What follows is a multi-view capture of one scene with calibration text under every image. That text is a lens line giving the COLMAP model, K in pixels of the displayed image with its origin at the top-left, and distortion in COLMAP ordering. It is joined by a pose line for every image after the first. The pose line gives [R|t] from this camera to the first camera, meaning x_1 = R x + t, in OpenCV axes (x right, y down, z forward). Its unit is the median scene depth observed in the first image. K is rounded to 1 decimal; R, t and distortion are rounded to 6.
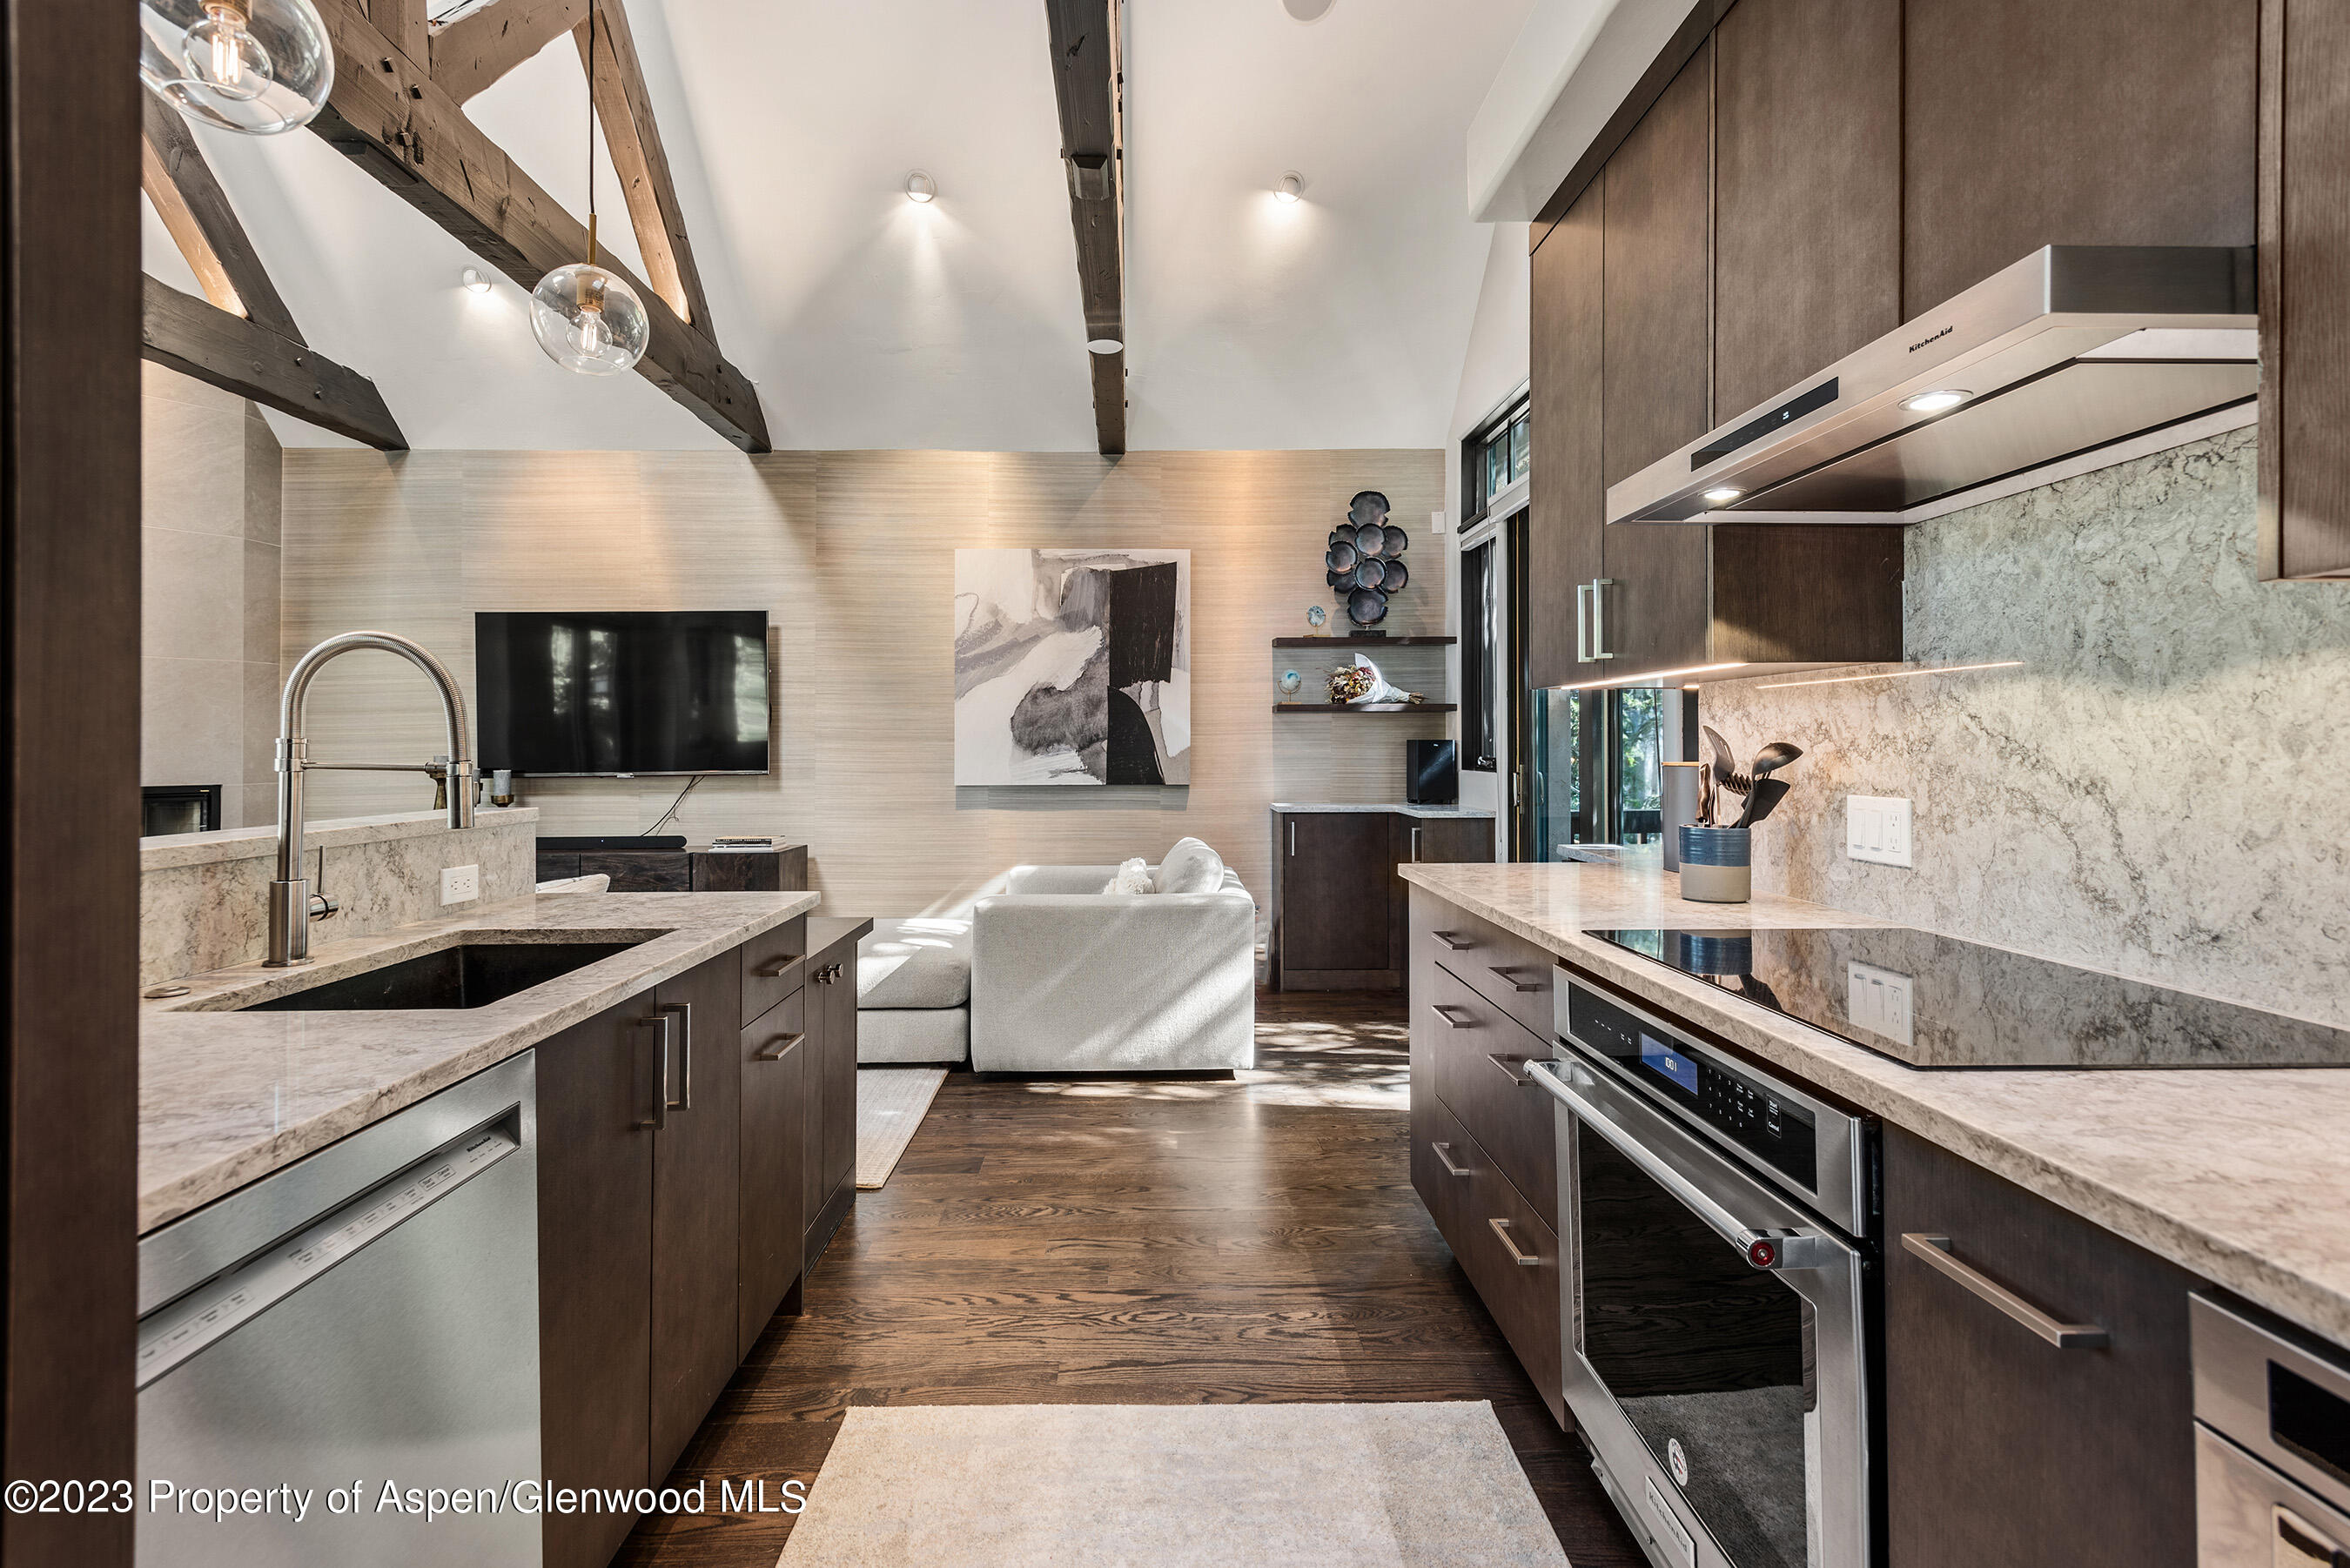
lens RADIAL K [[1118.2, 0, 1175.0], [0, 1118.2, 729.9], [0, 0, 1]] dist [0.013223, -0.000738]
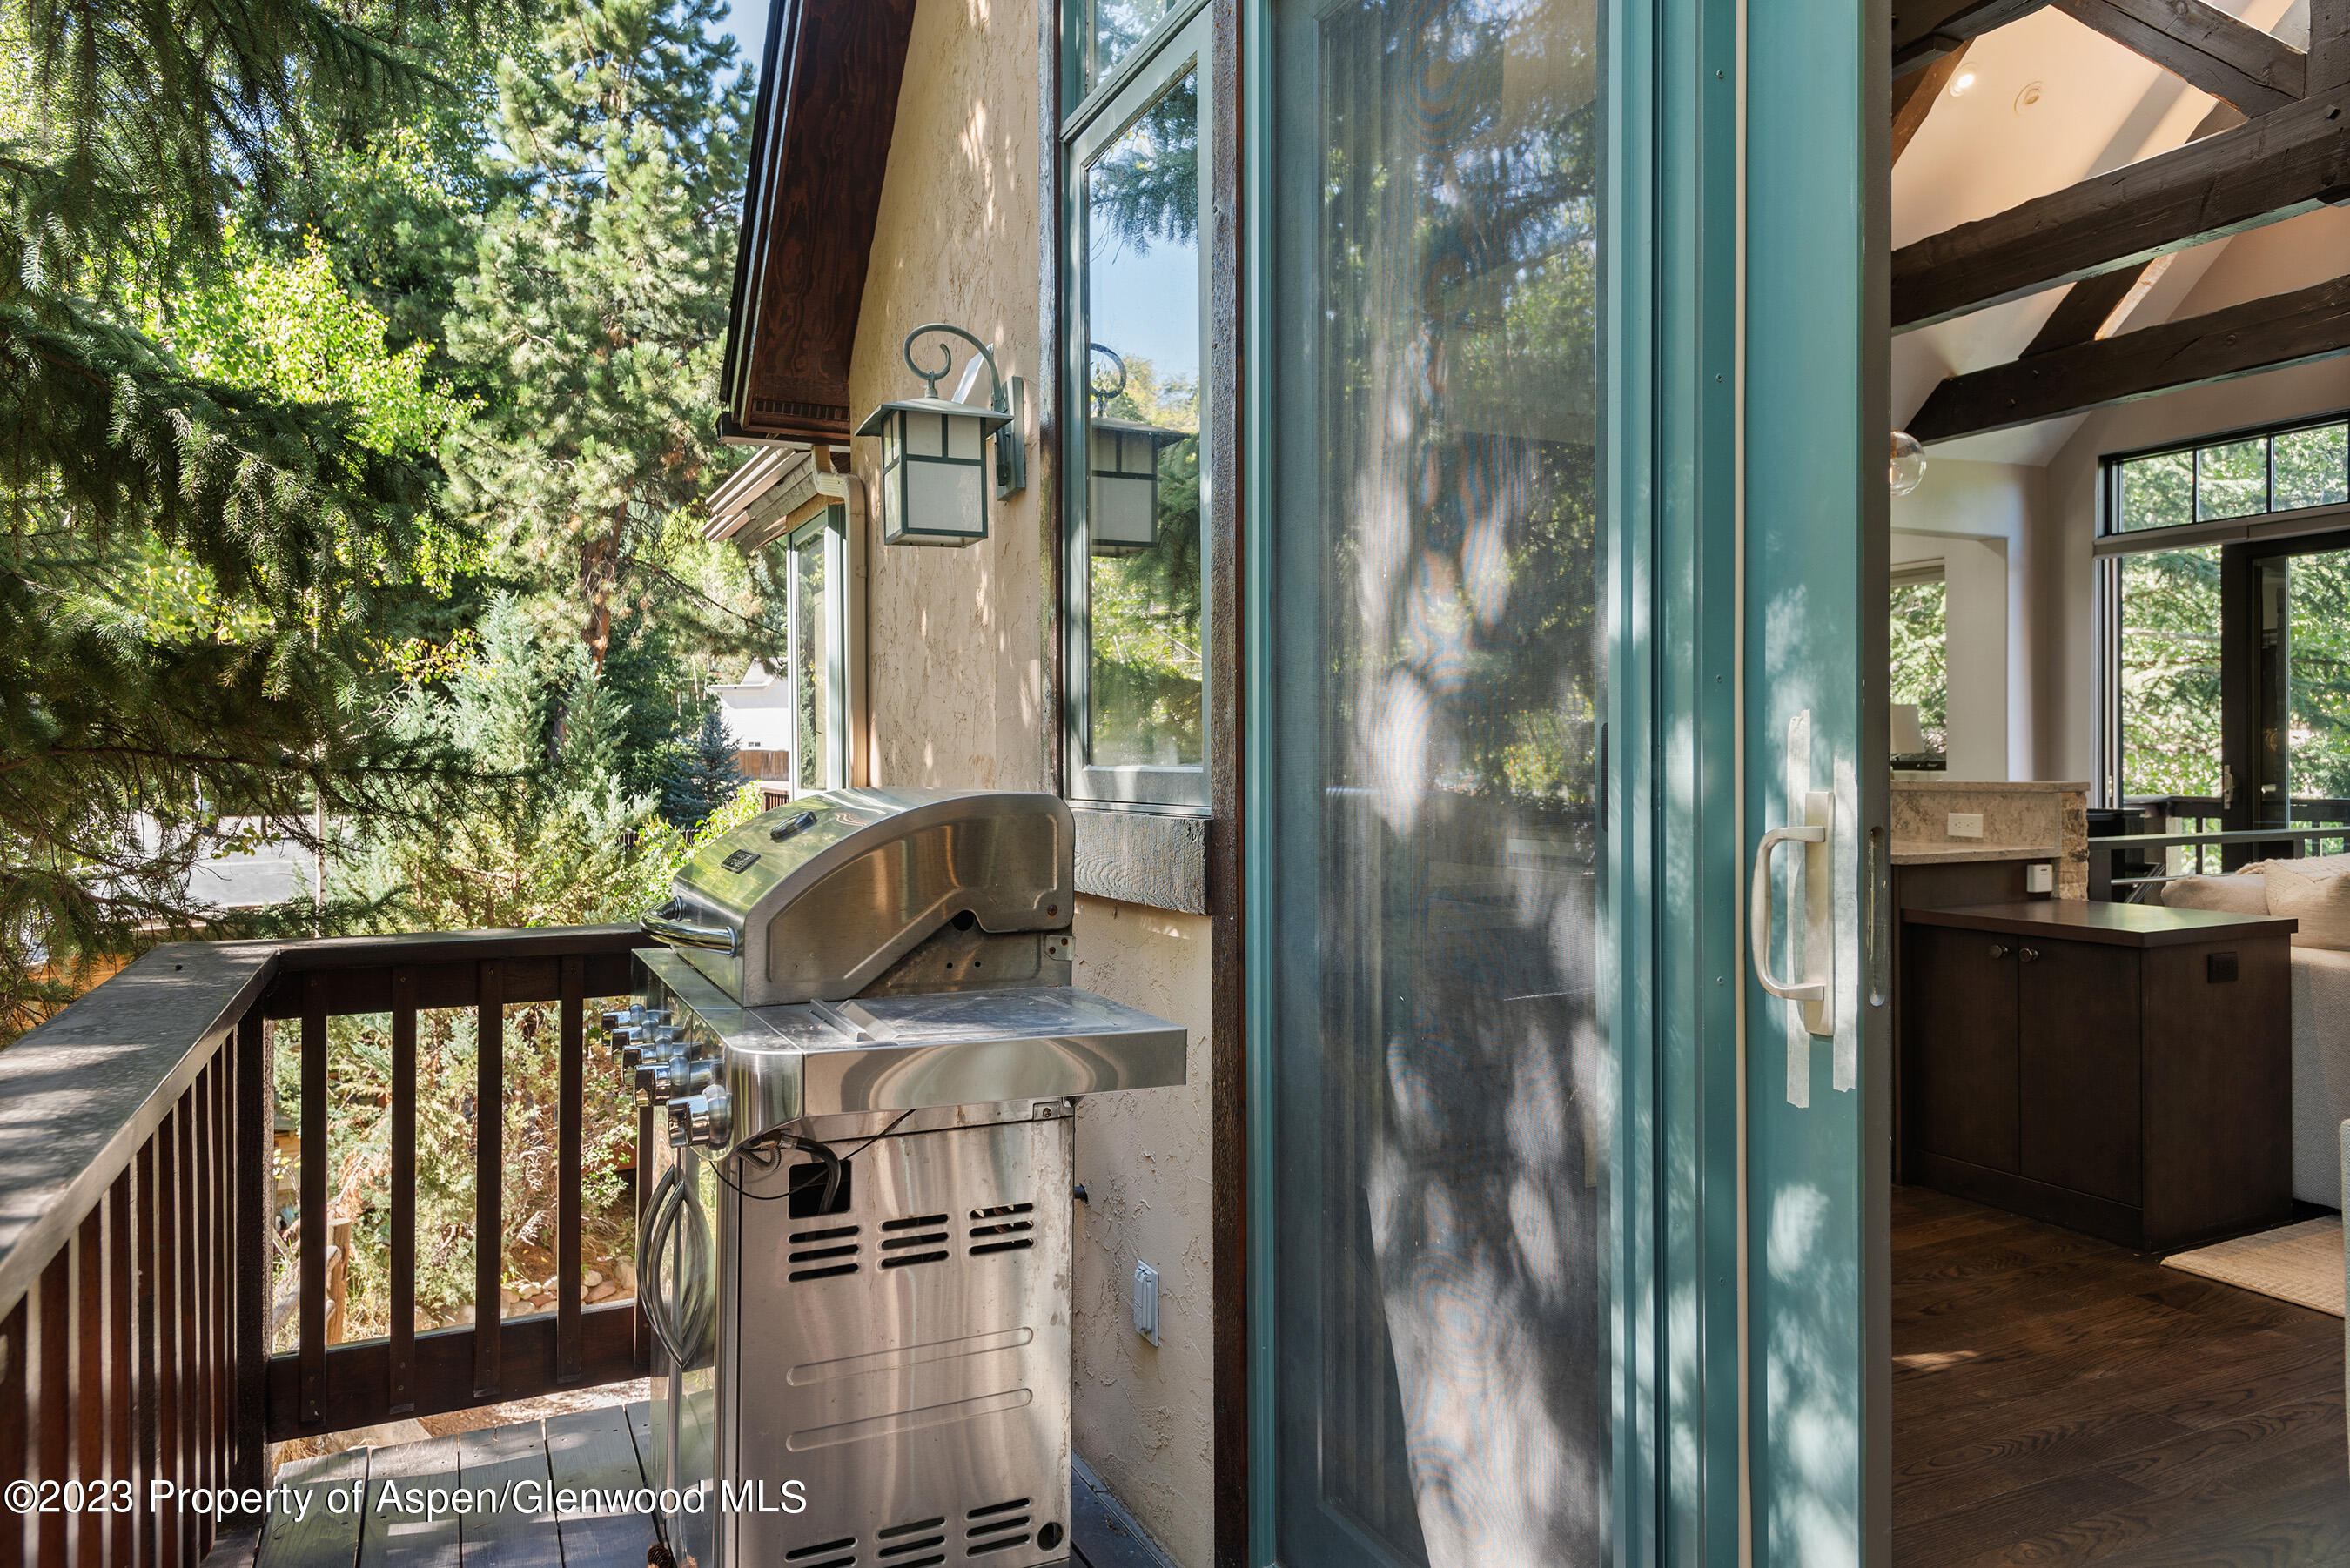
lens RADIAL K [[1494.5, 0, 1166.8], [0, 1494.5, 768.3], [0, 0, 1]] dist [0.004140, 0.001933]
pose [[-0.912845, 0.007735, -0.408234, 0.460224], [0.012003, 0.999897, -0.007893, 0.023418], [0.408131, -0.012105, -0.912843, 0.925408]]
